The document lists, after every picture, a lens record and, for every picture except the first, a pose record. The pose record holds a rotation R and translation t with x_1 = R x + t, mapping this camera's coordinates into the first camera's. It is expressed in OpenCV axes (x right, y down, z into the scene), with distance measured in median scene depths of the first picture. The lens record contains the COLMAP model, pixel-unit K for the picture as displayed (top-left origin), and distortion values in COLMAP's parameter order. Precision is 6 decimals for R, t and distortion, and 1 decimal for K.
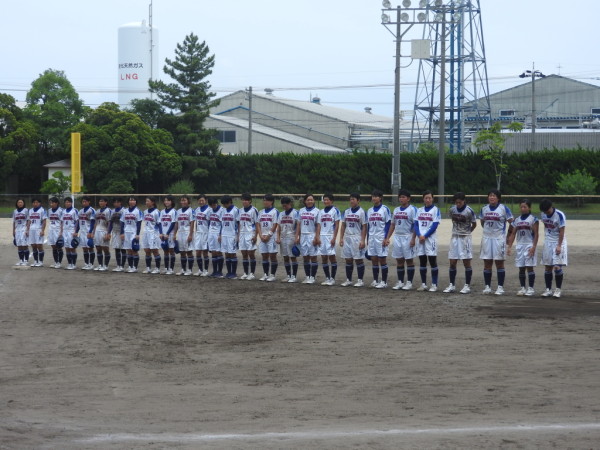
lens RADIAL K [[1230.2, 0, 300.0], [0, 1230.2, 225.0], [0, 0, 1]] dist [-0.006929, 0.003698]
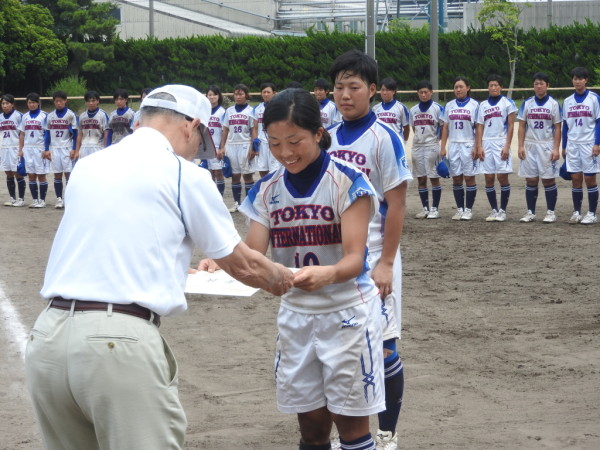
lens RADIAL K [[1650.2, 0, 300.0], [0, 1650.2, 225.0], [0, 0, 1]] dist [0.026842, 0.056933]
pose [[0.996795, -0.027347, 0.075173, -0.118329], [0.023355, 0.998296, 0.053483, 0.002557], [-0.076508, -0.051556, 0.995735, 0.132063]]
